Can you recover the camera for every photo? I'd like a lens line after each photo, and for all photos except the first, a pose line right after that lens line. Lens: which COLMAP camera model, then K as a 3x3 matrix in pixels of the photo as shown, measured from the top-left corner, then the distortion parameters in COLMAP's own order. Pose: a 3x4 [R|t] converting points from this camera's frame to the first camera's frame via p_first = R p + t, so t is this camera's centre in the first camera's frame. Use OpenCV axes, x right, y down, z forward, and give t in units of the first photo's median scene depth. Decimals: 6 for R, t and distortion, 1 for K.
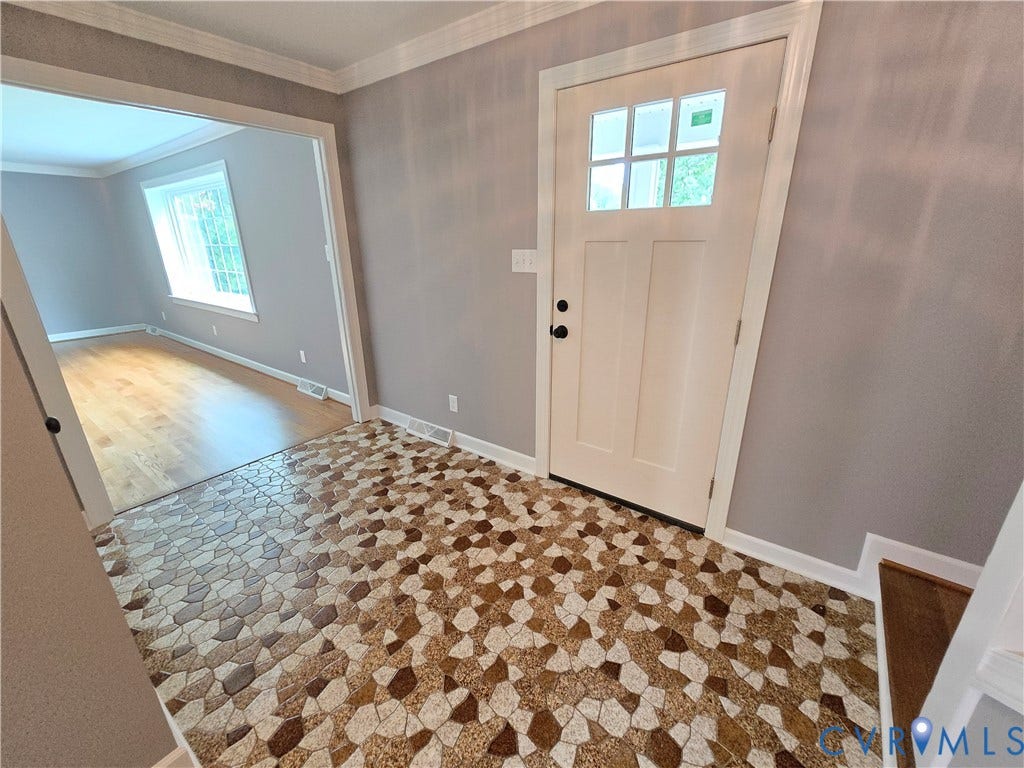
lens RADIAL K [[421.4, 0, 514.1], [0, 421.4, 385.6], [0, 0, 1]] dist [-0.004027, -0.000392]
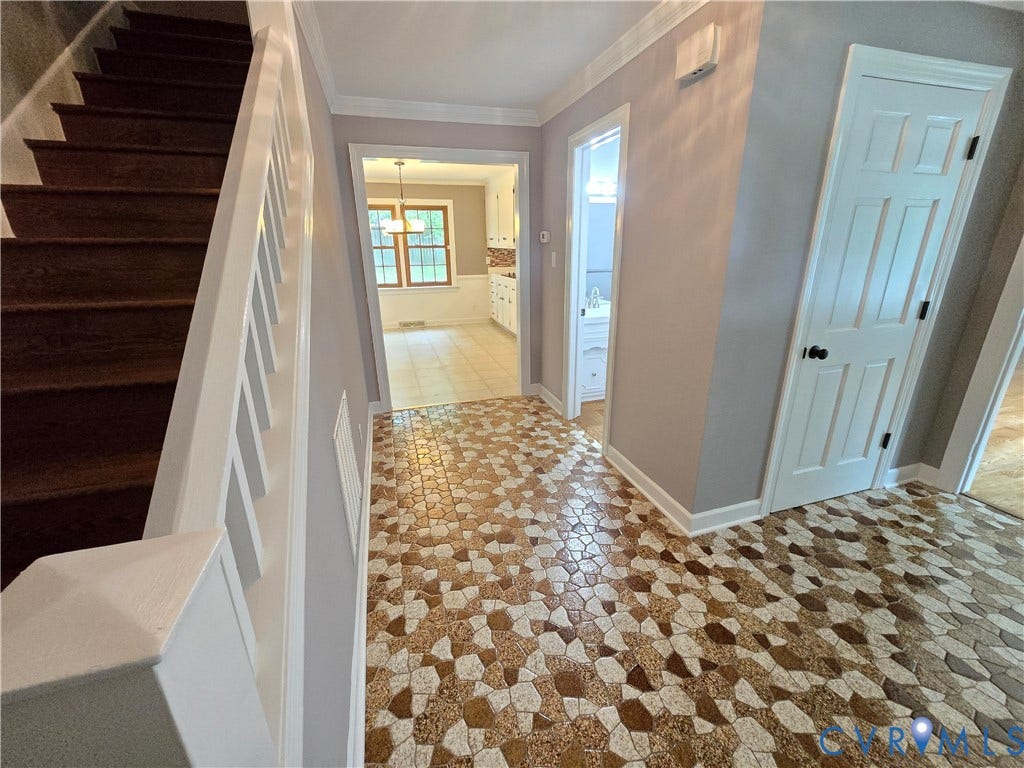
lens RADIAL K [[421.4, 0, 513.8], [0, 421.4, 384.8], [0, 0, 1]] dist [-0.004027, -0.000392]
pose [[-0.596085, 0.267808, -0.756942, 0.671785], [-0.246253, 0.836325, 0.489816, -0.240832], [0.764226, 0.478371, -0.432573, 0.685243]]
